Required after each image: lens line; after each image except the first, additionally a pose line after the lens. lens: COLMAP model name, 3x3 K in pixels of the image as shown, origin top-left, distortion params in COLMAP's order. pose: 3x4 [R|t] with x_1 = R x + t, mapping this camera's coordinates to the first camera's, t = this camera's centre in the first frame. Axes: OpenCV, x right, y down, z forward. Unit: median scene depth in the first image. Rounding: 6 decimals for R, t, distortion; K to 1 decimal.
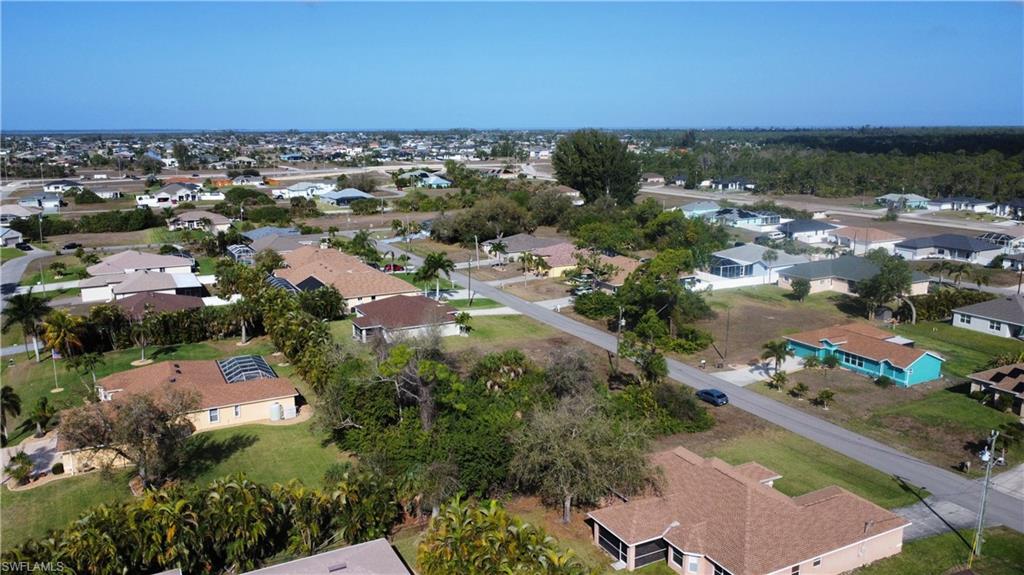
lens RADIAL K [[768.8, 0, 512.0], [0, 768.8, 287.5], [0, 0, 1]] dist [0.003862, -0.004205]
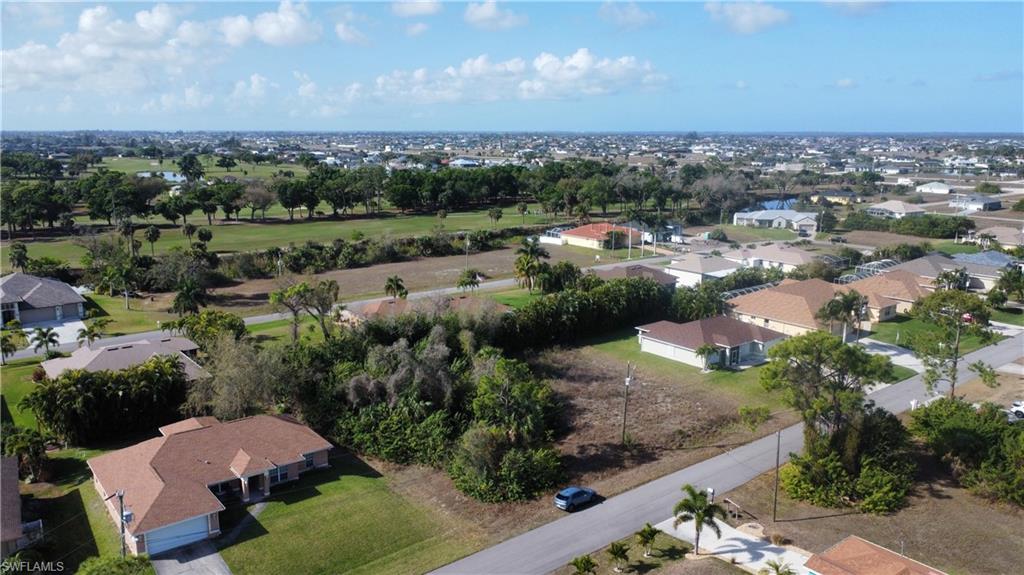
lens RADIAL K [[768.8, 0, 512.0], [0, 768.8, 287.5], [0, 0, 1]] dist [0.003862, -0.004205]
pose [[0.187755, 0.209673, -0.959575, 0.820264], [-0.216955, 0.961672, 0.167681, -0.146565], [0.957955, 0.176701, 0.226049, 0.658187]]
